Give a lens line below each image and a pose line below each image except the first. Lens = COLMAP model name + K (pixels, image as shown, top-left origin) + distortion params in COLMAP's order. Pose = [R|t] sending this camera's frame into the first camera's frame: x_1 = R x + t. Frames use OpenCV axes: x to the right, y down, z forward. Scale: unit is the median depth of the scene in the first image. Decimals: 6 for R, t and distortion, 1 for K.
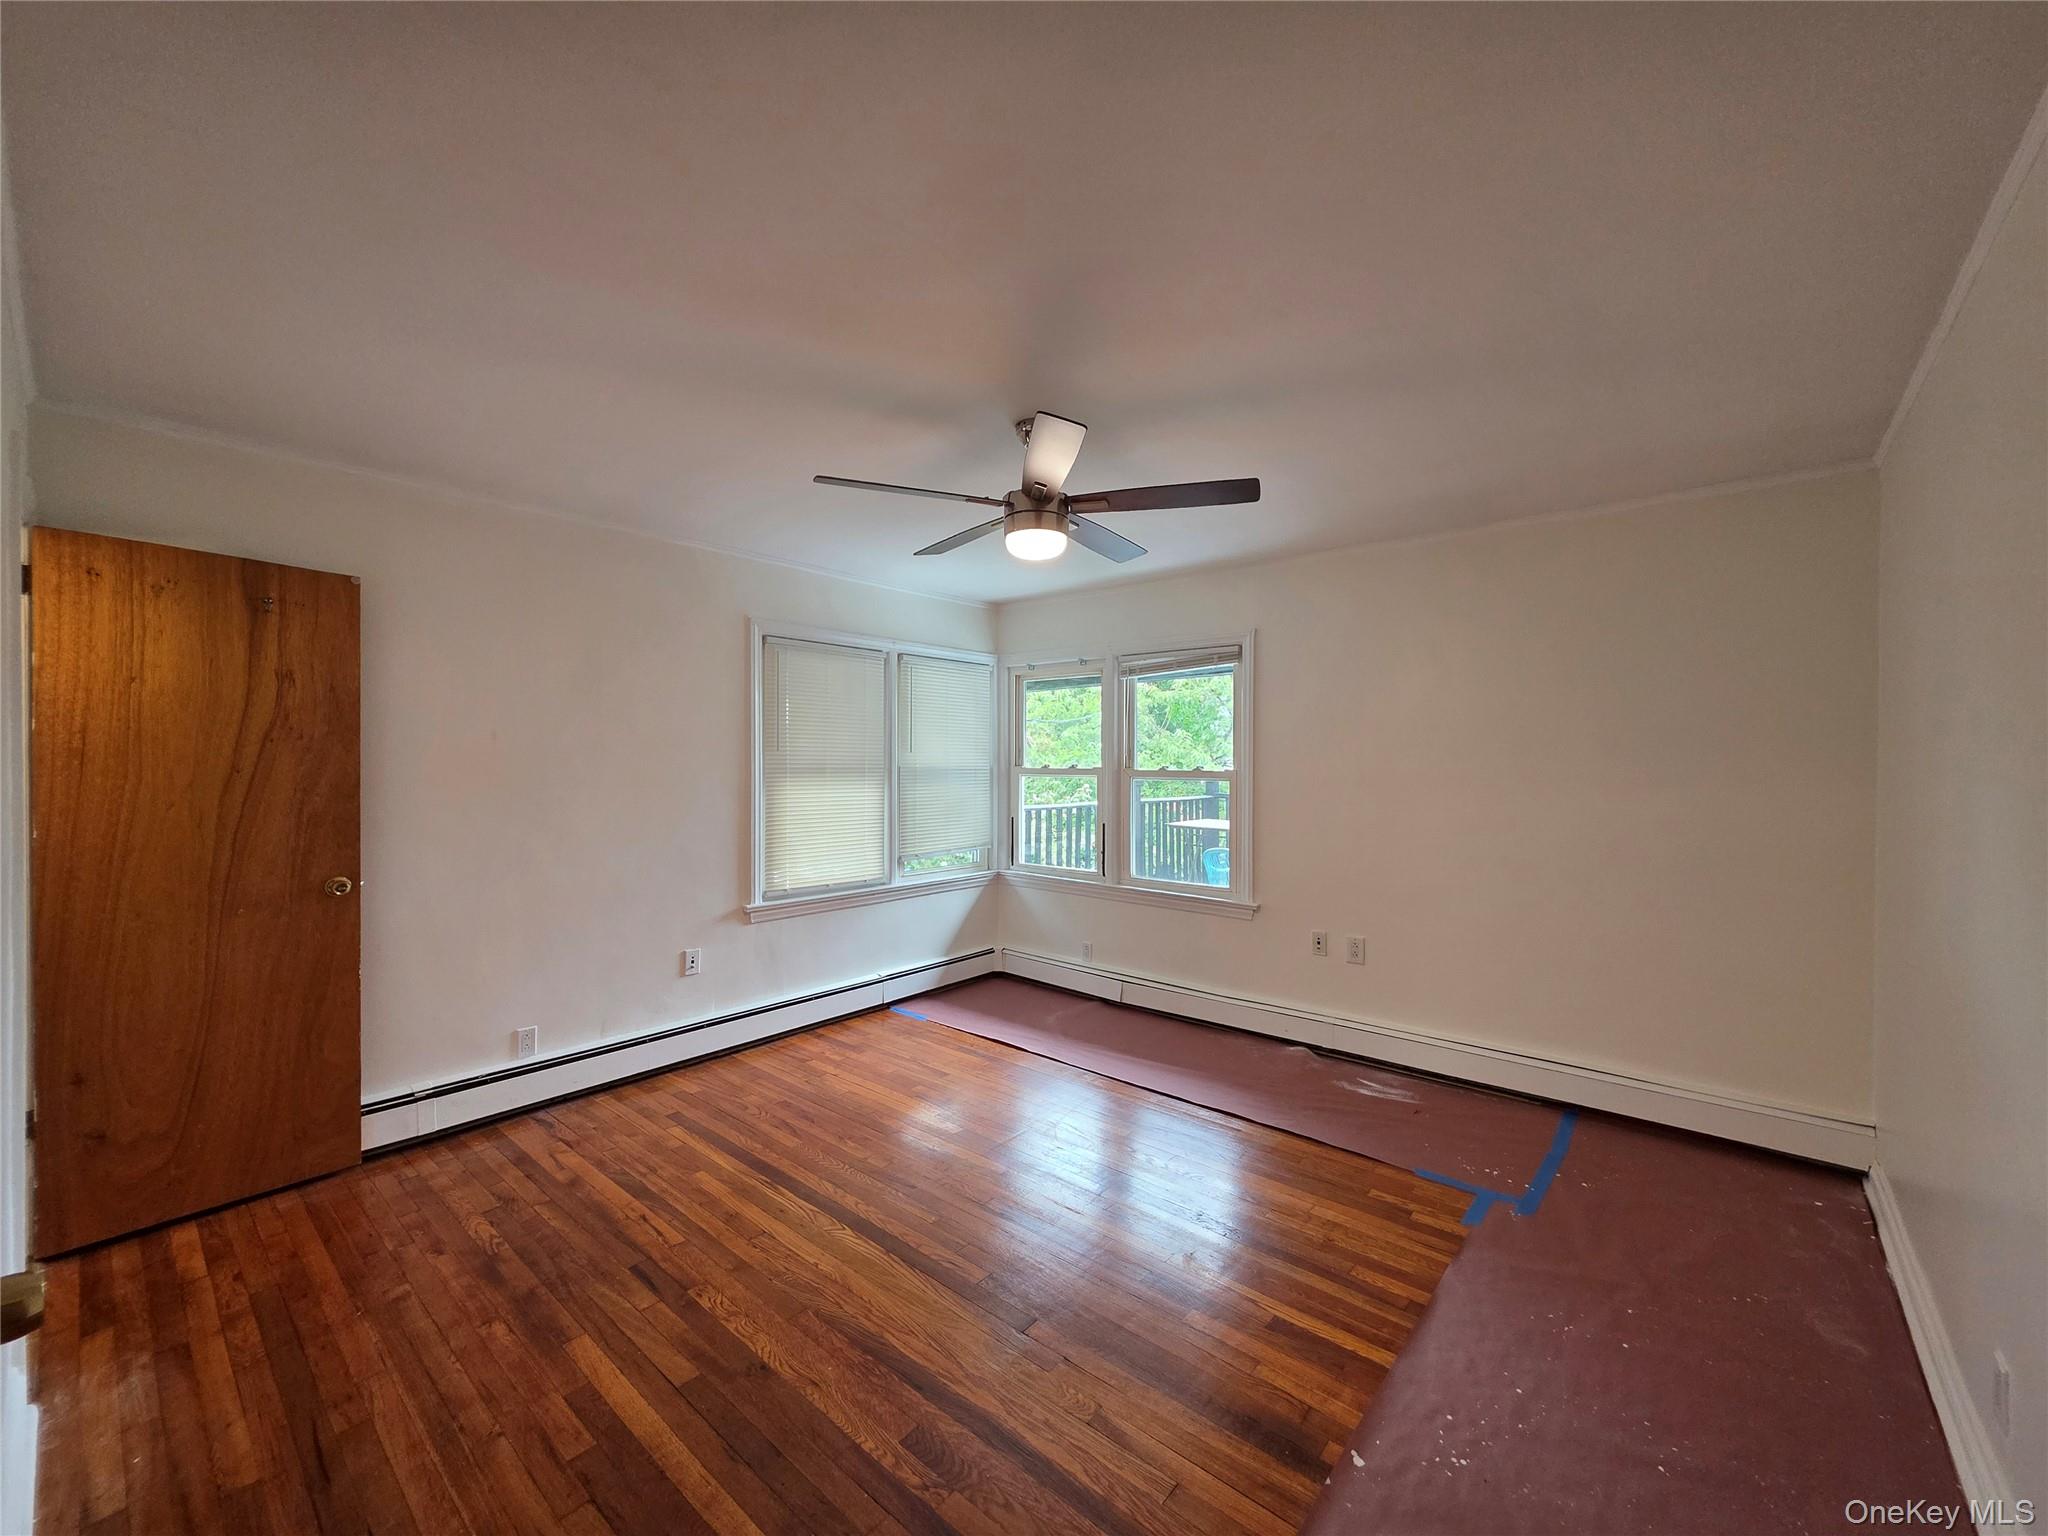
lens RADIAL K [[814.7, 0, 1028.9], [0, 814.7, 773.1], [0, 0, 1]] dist [0.002202, 0.000454]
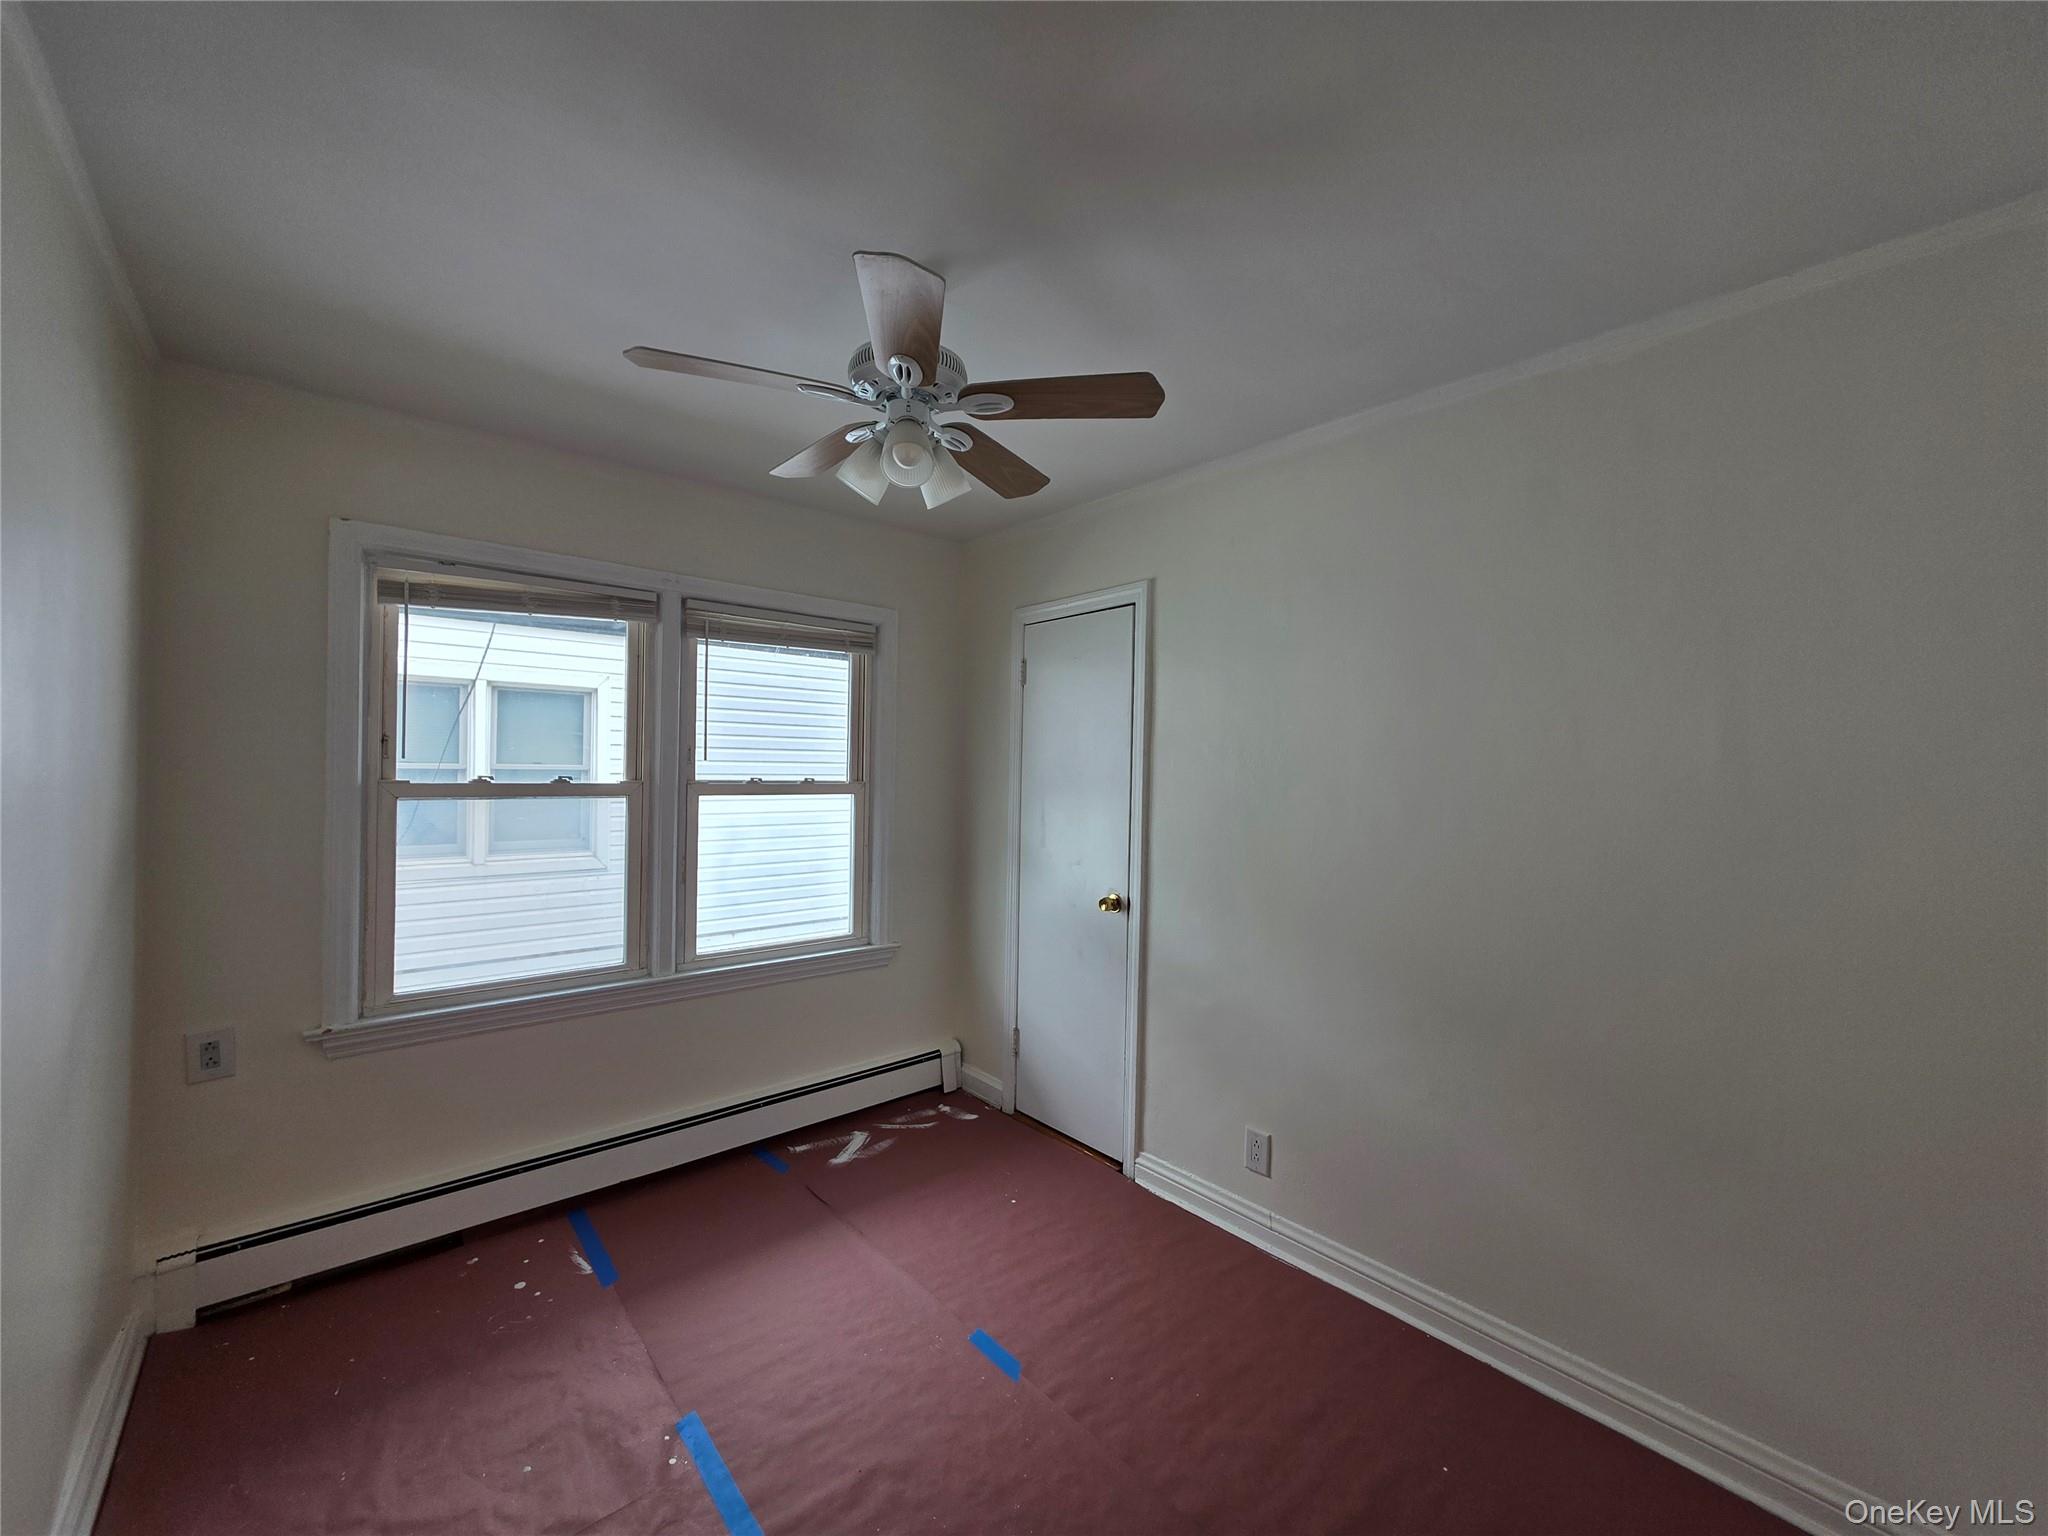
lens RADIAL K [[814.7, 0, 1028.9], [0, 814.7, 773.1], [0, 0, 1]] dist [0.002202, 0.000454]
pose [[0.141643, -0.002424, 0.989915, -0.442405], [-0.009331, 0.999949, 0.003784, -0.015634], [-0.989874, -0.009773, 0.141613, 0.658421]]
